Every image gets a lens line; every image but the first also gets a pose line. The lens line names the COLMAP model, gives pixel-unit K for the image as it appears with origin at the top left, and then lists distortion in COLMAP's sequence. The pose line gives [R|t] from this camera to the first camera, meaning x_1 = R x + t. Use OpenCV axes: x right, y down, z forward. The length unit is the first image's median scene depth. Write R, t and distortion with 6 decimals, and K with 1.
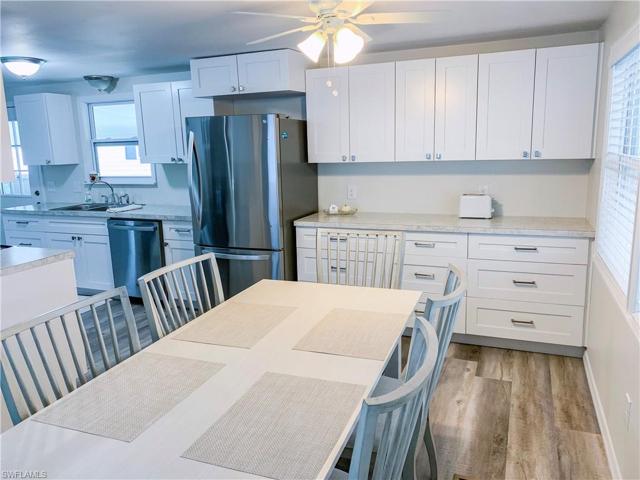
lens RADIAL K [[495.4, 0, 320.0], [0, 495.4, 240.0], [0, 0, 1]] dist [-0.007355, -0.003608]
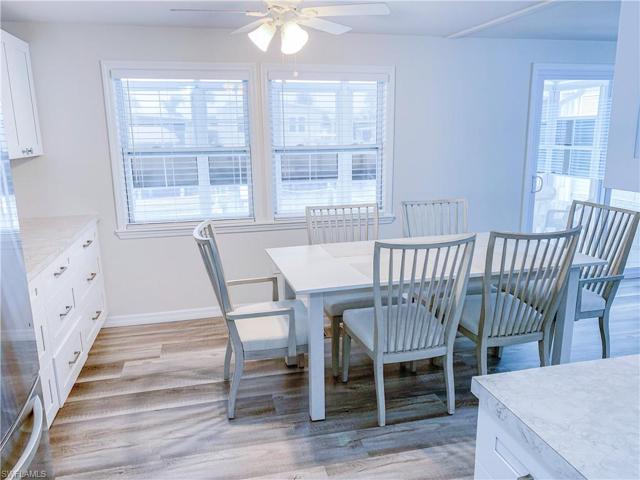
lens RADIAL K [[493.8, 0, 317.0], [0, 493.8, 238.8], [0, 0, 1]] dist [0.070677, -0.093848]
pose [[-0.572685, -0.153387, 0.805298, -0.790804], [0.185371, 0.932665, 0.309474, -0.261890], [-0.798542, 0.326510, -0.505689, 1.330514]]
